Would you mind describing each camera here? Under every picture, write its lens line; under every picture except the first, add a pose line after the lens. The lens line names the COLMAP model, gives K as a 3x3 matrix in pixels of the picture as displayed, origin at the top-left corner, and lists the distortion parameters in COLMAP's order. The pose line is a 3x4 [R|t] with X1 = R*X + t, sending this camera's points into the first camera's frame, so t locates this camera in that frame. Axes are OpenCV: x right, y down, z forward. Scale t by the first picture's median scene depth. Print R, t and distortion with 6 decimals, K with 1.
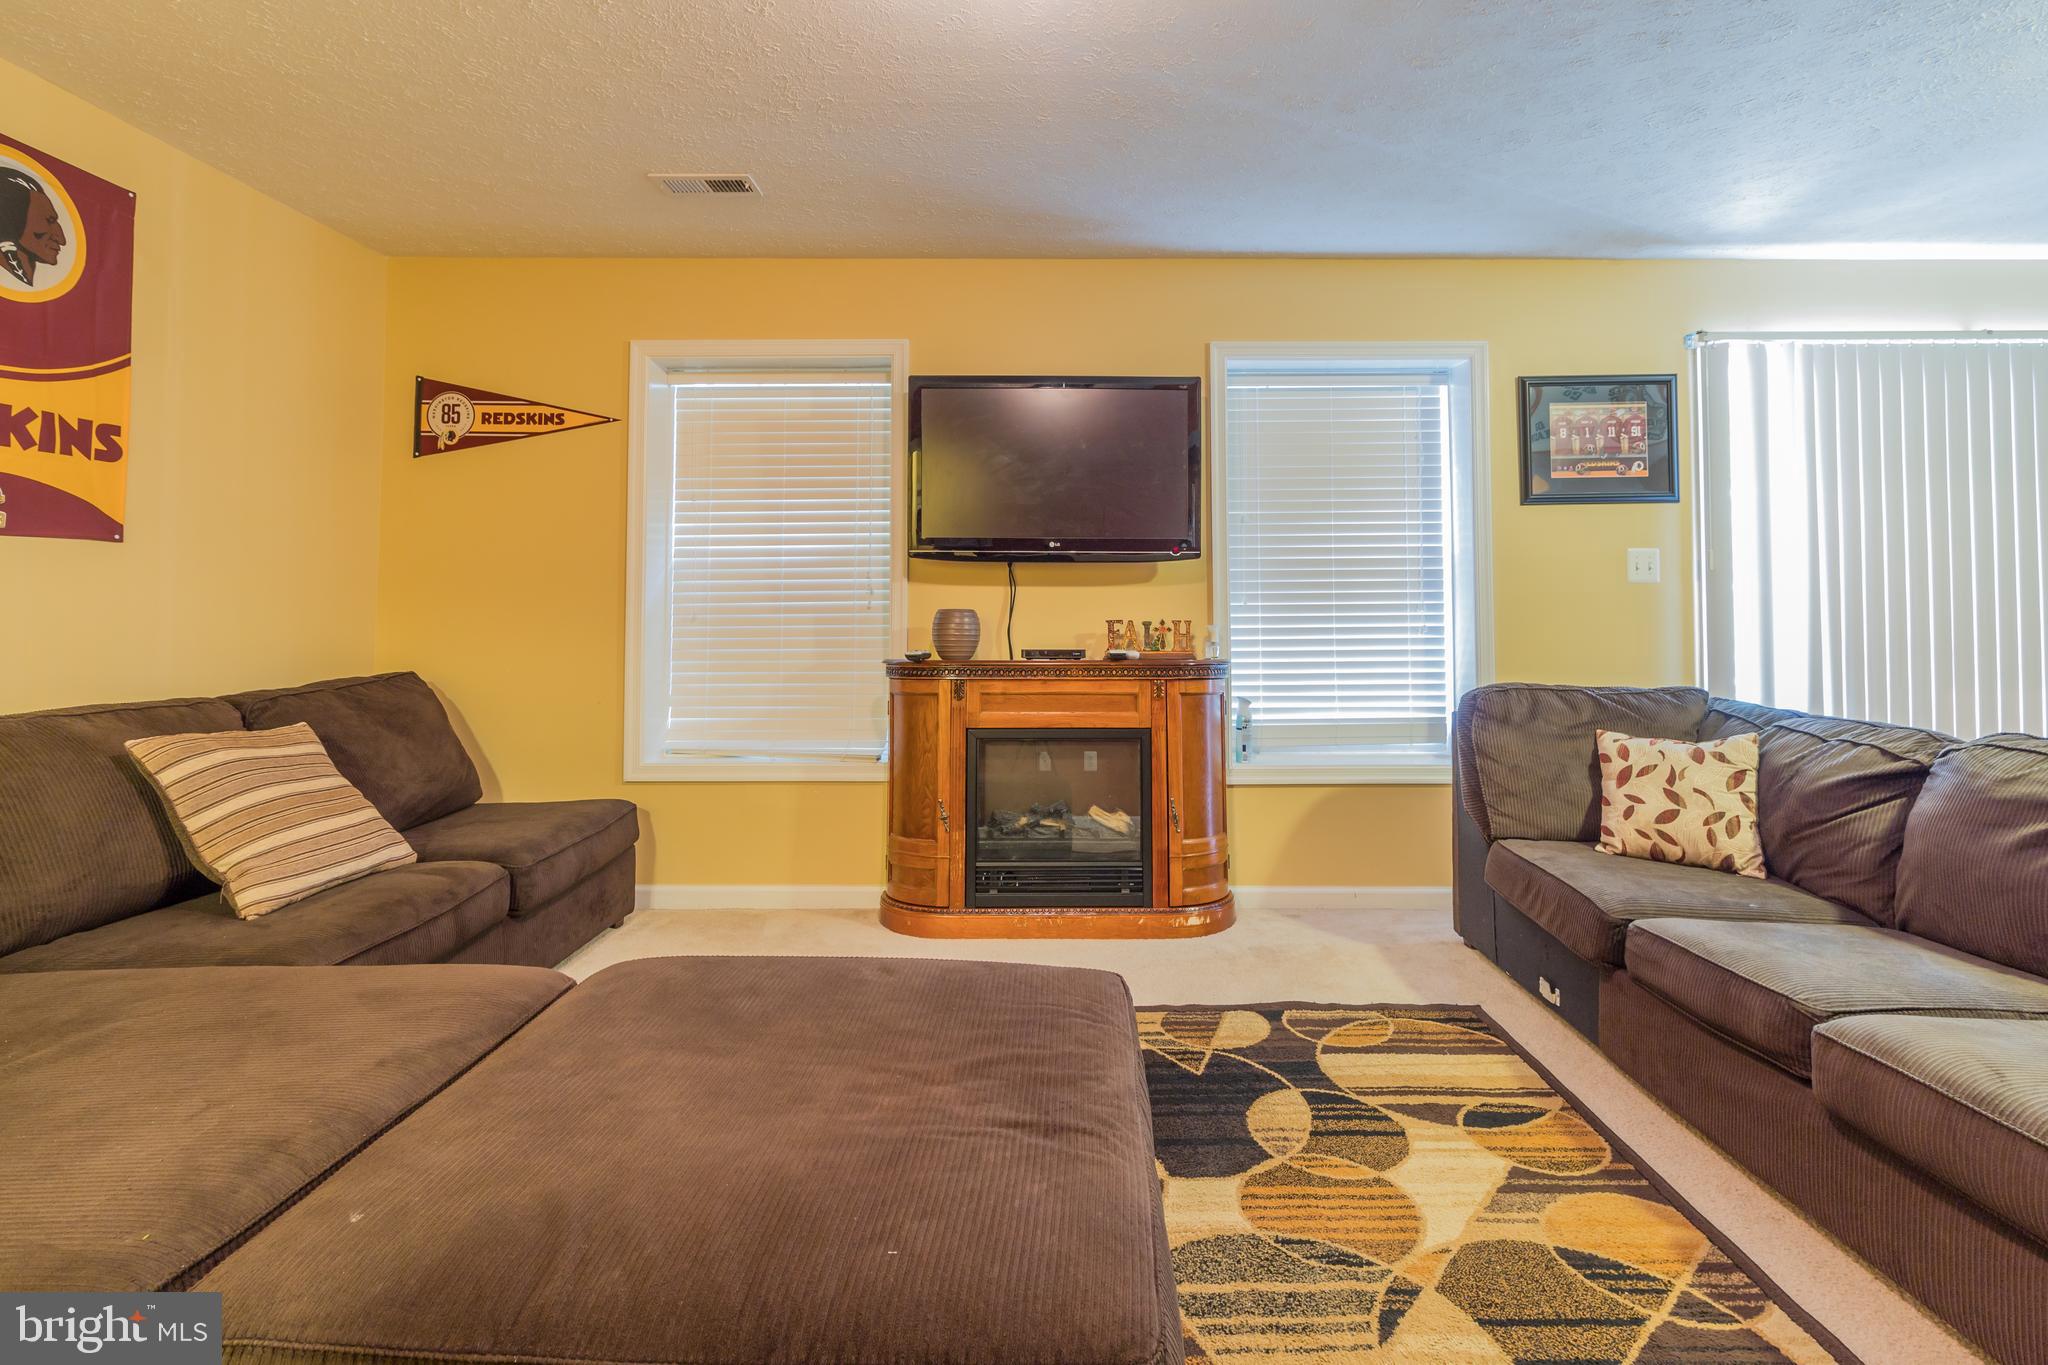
lens RADIAL K [[987.7, 0, 1071.2], [0, 987.7, 573.6], [0, 0, 1]] dist [0.002909, 0.000228]
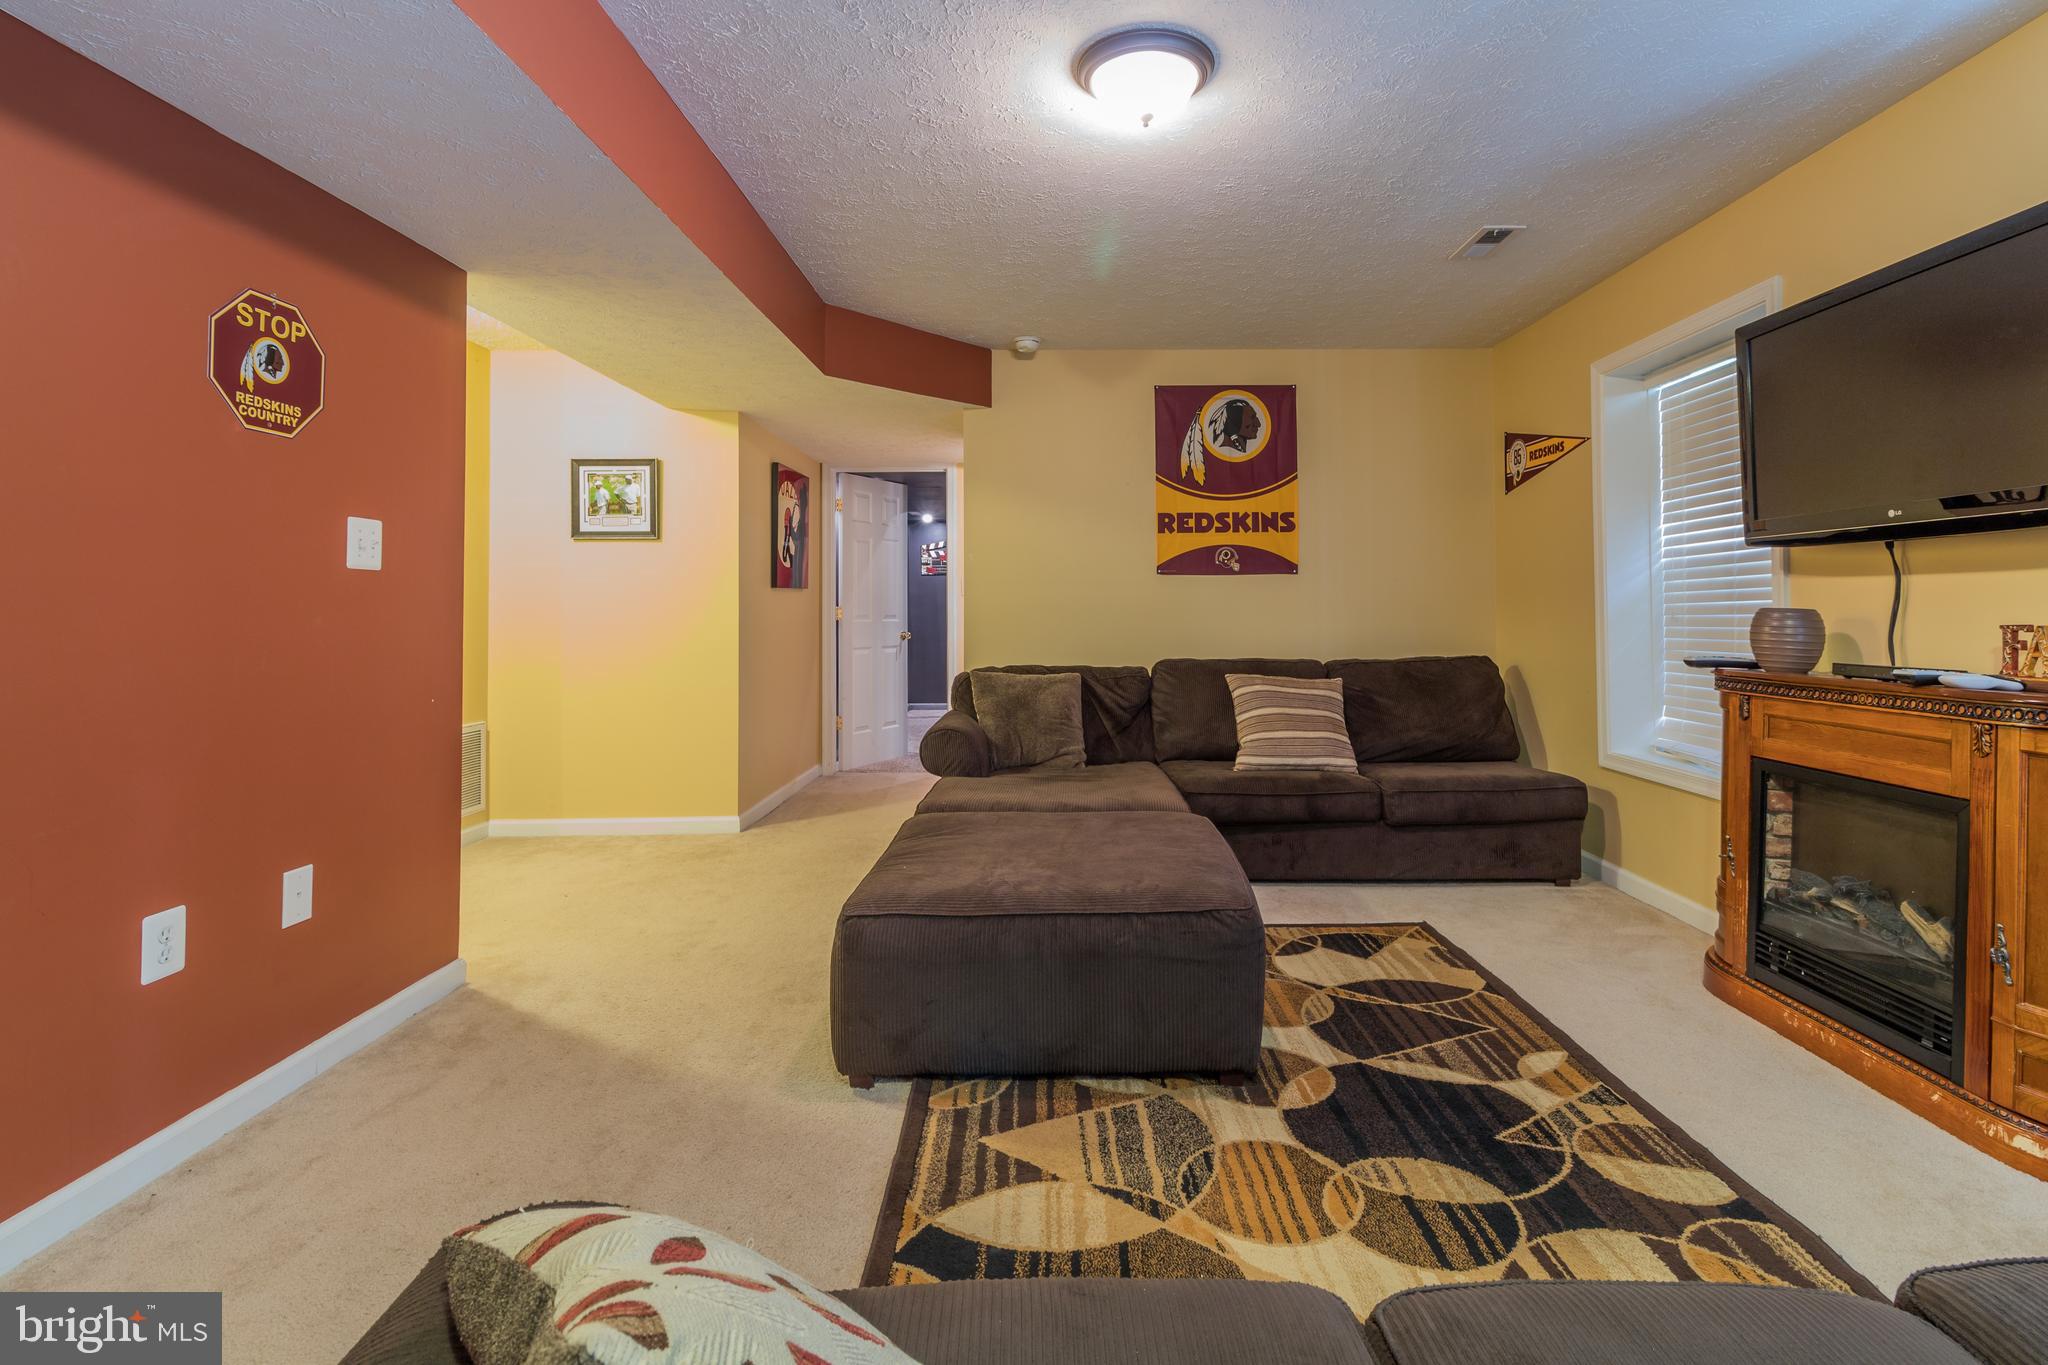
lens RADIAL K [[975.5, 0, 1037.5], [0, 975.5, 594.0], [0, 0, 1]] dist [0.001330, 0.000325]
pose [[-0.025586, -0.018516, -0.999501, 0.904384], [0.036907, 0.999129, -0.019453, 0.024072], [0.998991, -0.037386, -0.024881, 0.565842]]
